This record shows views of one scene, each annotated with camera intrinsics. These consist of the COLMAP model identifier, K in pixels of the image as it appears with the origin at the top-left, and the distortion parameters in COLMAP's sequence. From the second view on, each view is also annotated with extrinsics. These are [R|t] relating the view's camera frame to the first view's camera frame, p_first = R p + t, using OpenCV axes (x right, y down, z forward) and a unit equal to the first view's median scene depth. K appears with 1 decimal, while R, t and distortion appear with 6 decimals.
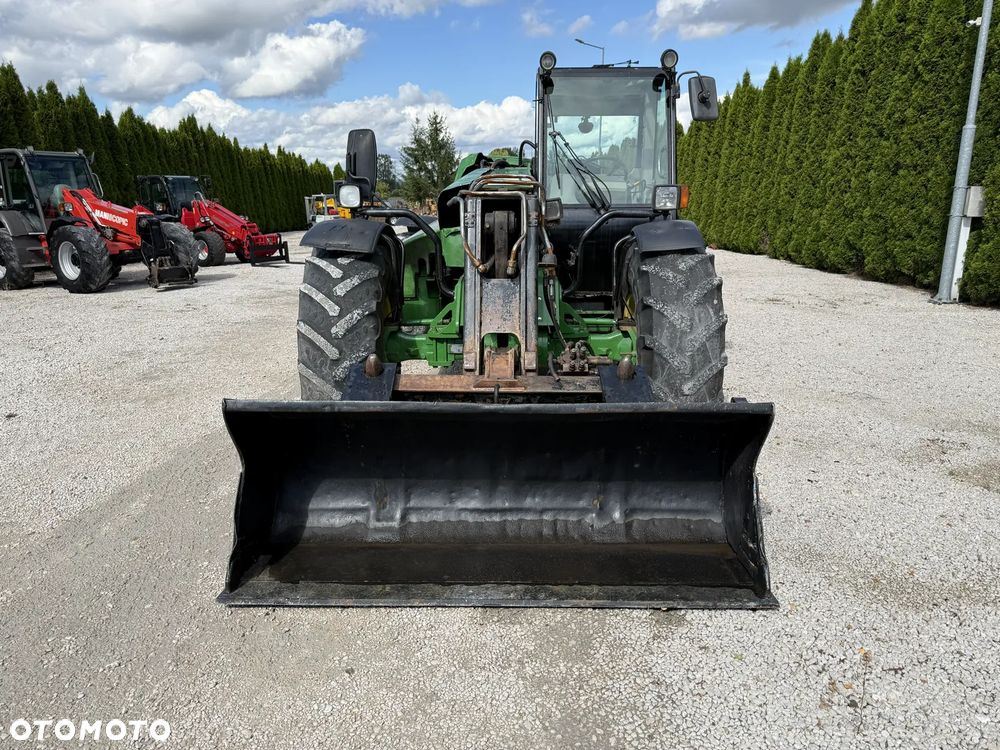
lens RADIAL K [[712.3, 0, 508.0], [0, 712.3, 381.5], [0, 0, 1]] dist [0.044856, -0.044541]
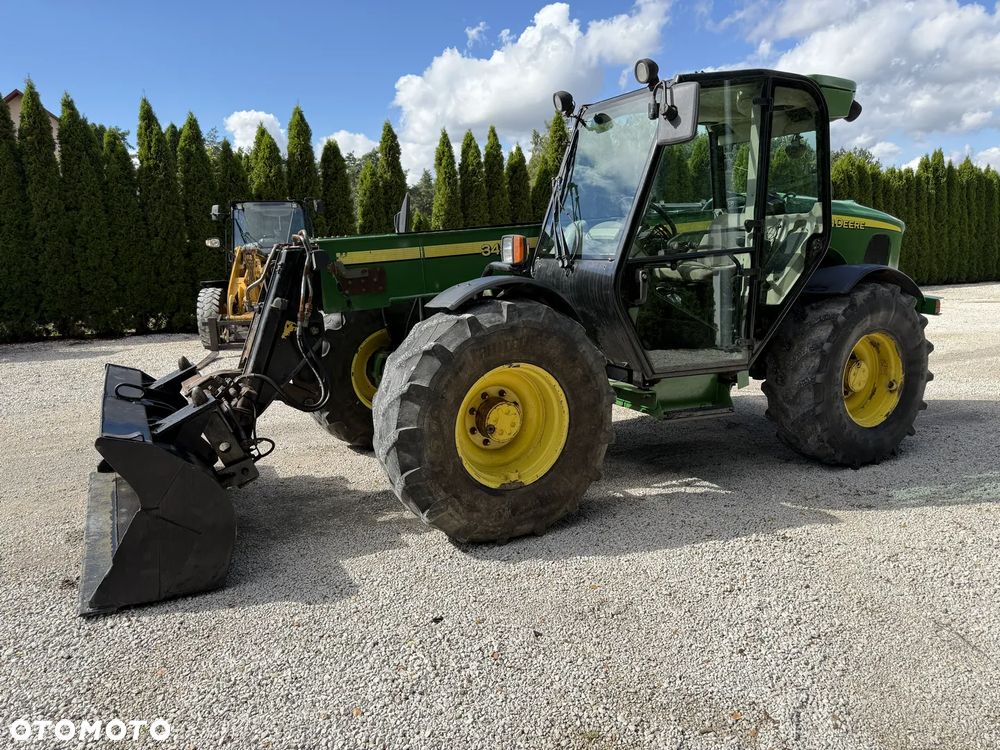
lens RADIAL K [[712.3, 0, 504.9], [0, 712.3, 389.0], [0, 0, 1]] dist [0.044856, -0.044541]
pose [[0.481754, 0.170013, -0.859656, 0.127168], [-0.205723, 0.975525, 0.077641, -0.020427], [0.851816, 0.139448, 0.504939, 0.075831]]
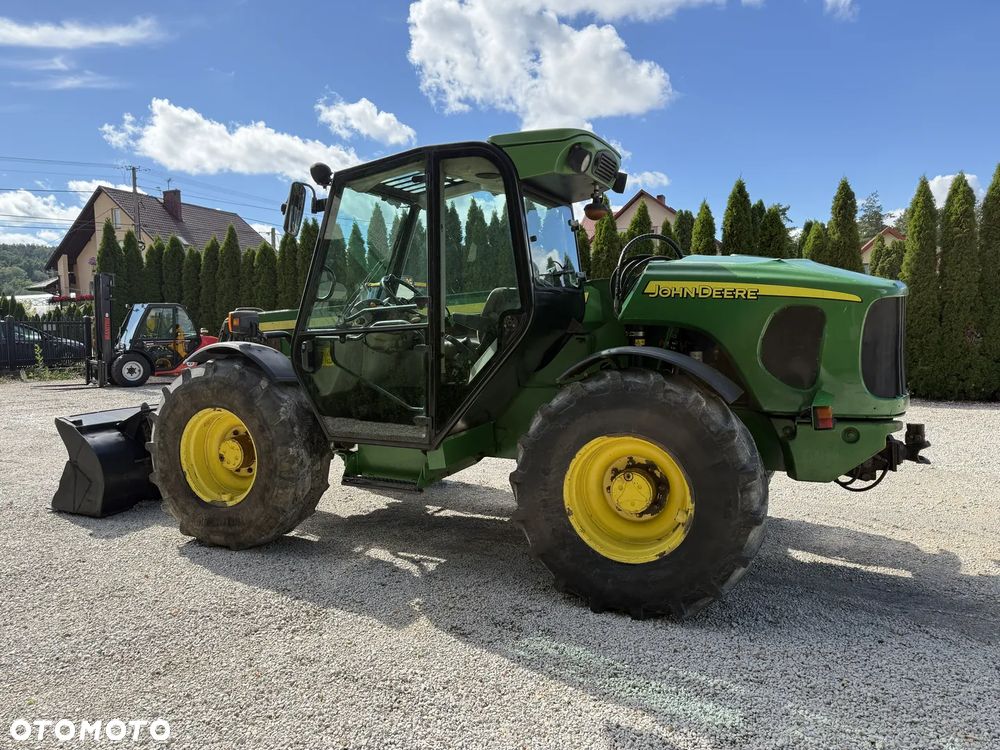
lens RADIAL K [[712.3, 0, 494.1], [0, 712.3, 380.8], [0, 0, 1]] dist [0.044856, -0.044541]
pose [[-0.385254, 0.087670, -0.918637, 0.143040], [-0.215773, 0.959324, 0.182043, -0.058902], [0.897230, 0.268350, -0.350667, 0.228239]]
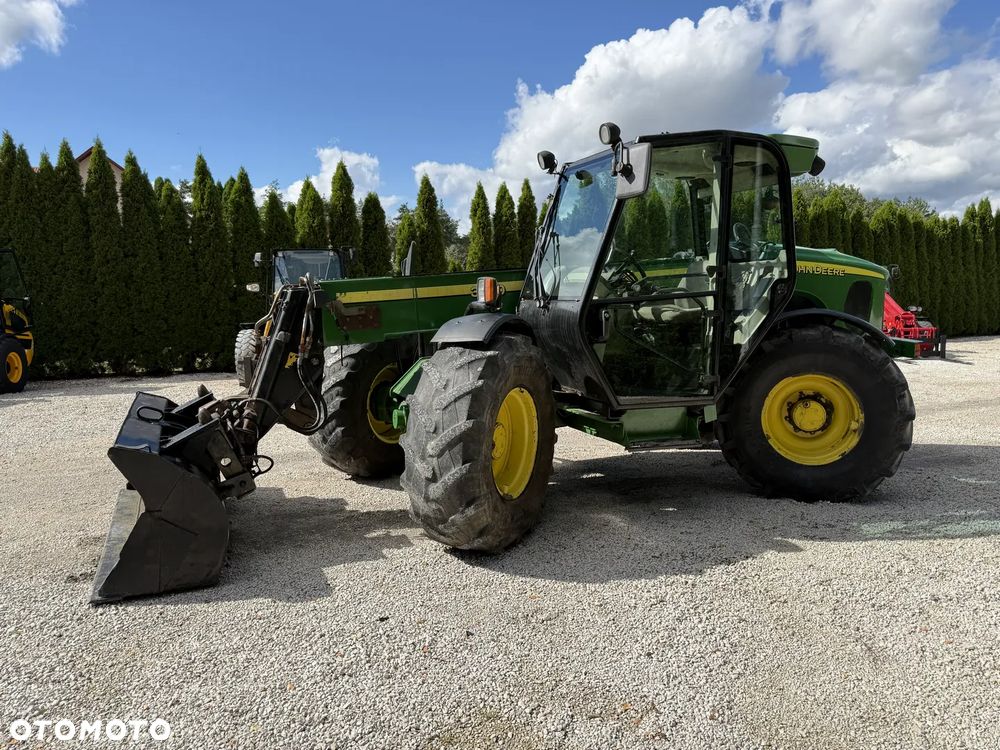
lens RADIAL K [[712.3, 0, 500.5], [0, 712.3, 393.2], [0, 0, 1]] dist [0.044856, -0.044541]
pose [[0.415308, 0.125493, -0.900983, 0.142468], [-0.218993, 0.975103, 0.034872, -0.021041], [0.882928, 0.182827, 0.432450, 0.083204]]
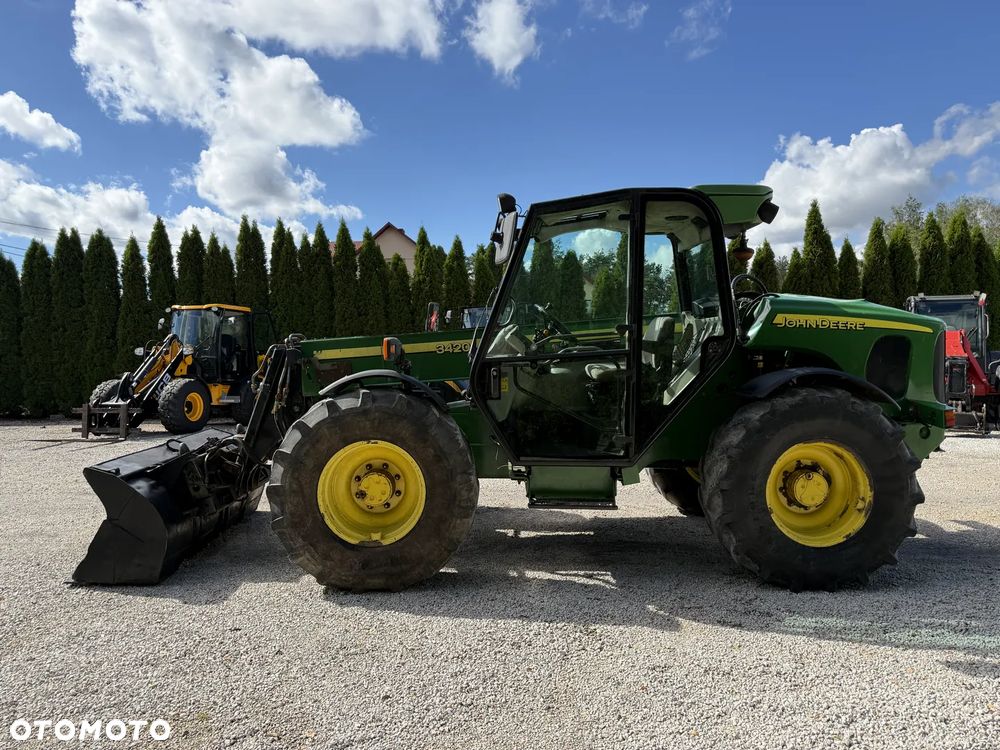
lens RADIAL K [[712.3, 0, 492.4], [0, 712.3, 372.3], [0, 0, 1]] dist [0.044856, -0.044541]
pose [[0.017606, 0.042180, -0.998955, 0.166517], [-0.235902, 0.971078, 0.036846, -0.038603], [0.971617, 0.235007, 0.027047, 0.146080]]
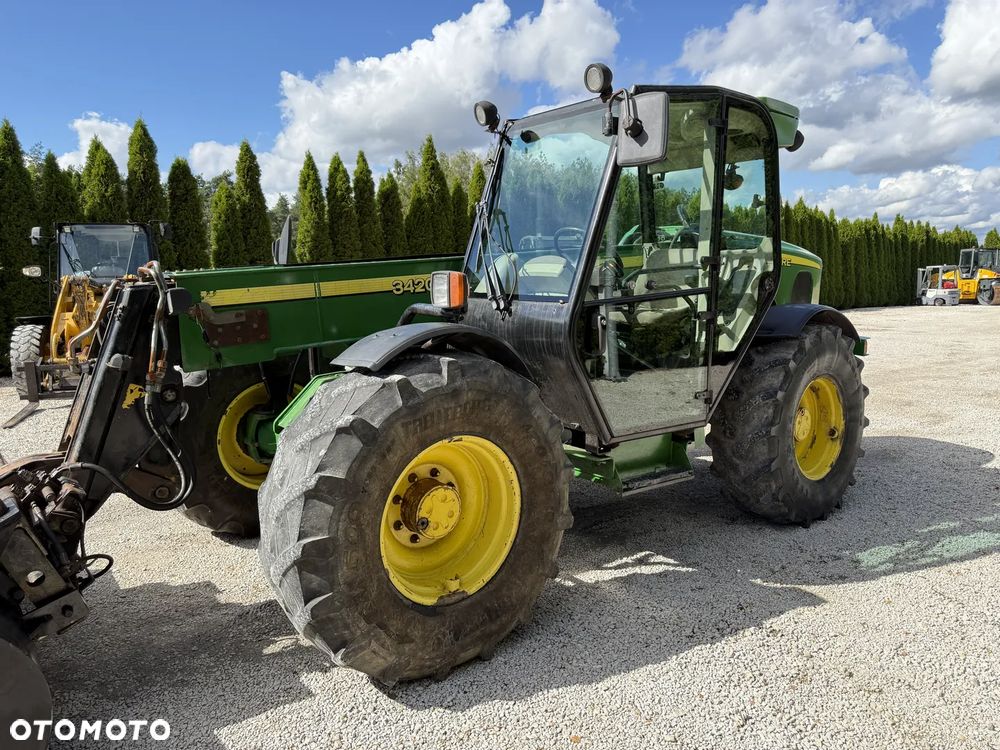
lens RADIAL K [[712.3, 0, 506.4], [0, 712.3, 372.1], [0, 0, 1]] dist [0.044856, -0.044541]
pose [[0.641185, 0.106792, -0.759920, 0.100076], [-0.187799, 0.981994, -0.020455, -0.023009], [0.744052, 0.155828, 0.649695, 0.080713]]
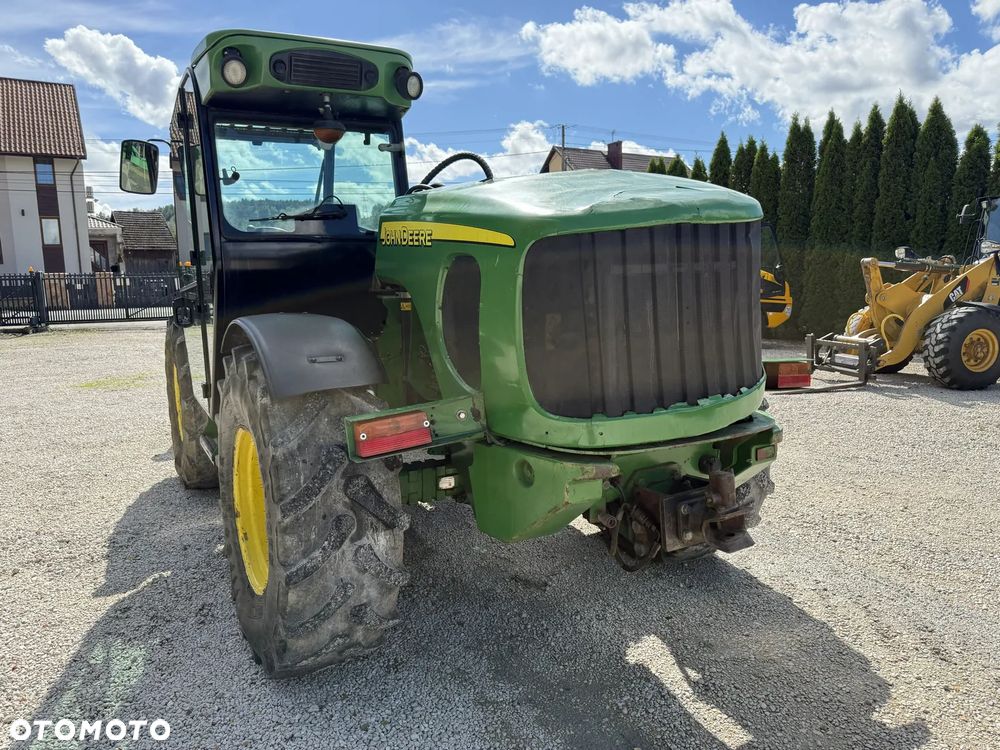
lens RADIAL K [[712.3, 0, 491.9], [0, 712.3, 376.0], [0, 0, 1]] dist [0.044856, -0.044541]
pose [[-0.865950, 0.096623, -0.490708, 0.053380], [-0.096463, 0.930470, 0.353442, -0.073714], [0.490739, 0.353398, -0.796420, 0.289151]]
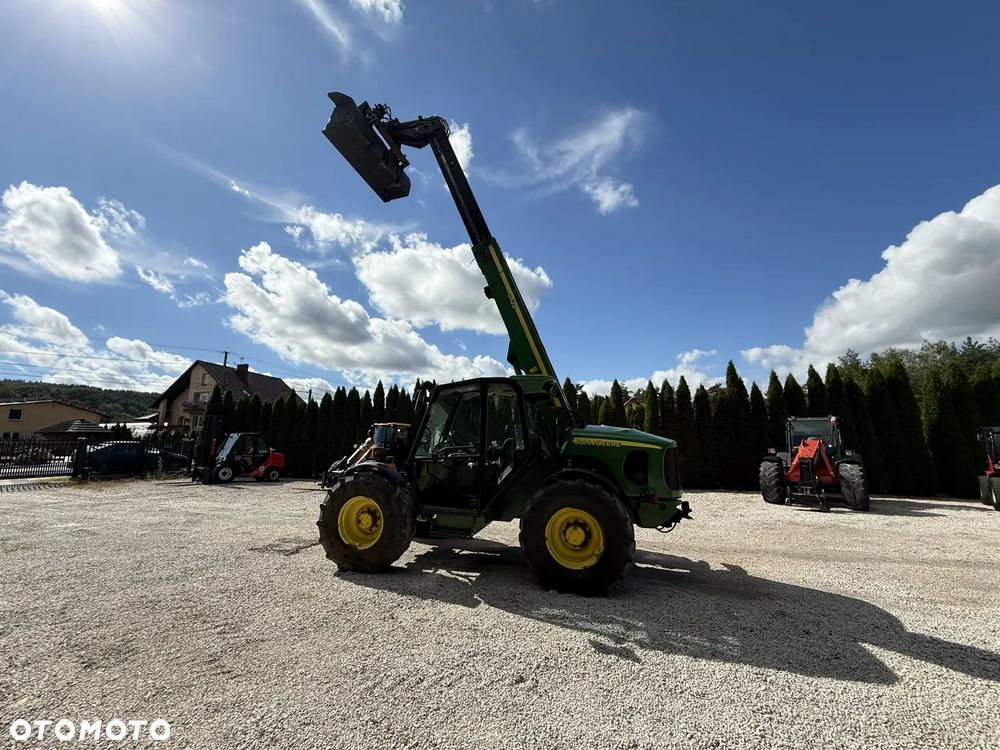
lens RADIAL K [[401.3, 0, 493.0], [0, 401.3, 371.4], [0, 0, 1]] dist [-0.002604, -0.001121]
pose [[-0.220886, -0.162880, -0.961603, 0.182151], [-0.240780, 0.964544, -0.108070, -0.059118], [0.945111, 0.207664, -0.252272, 0.208995]]
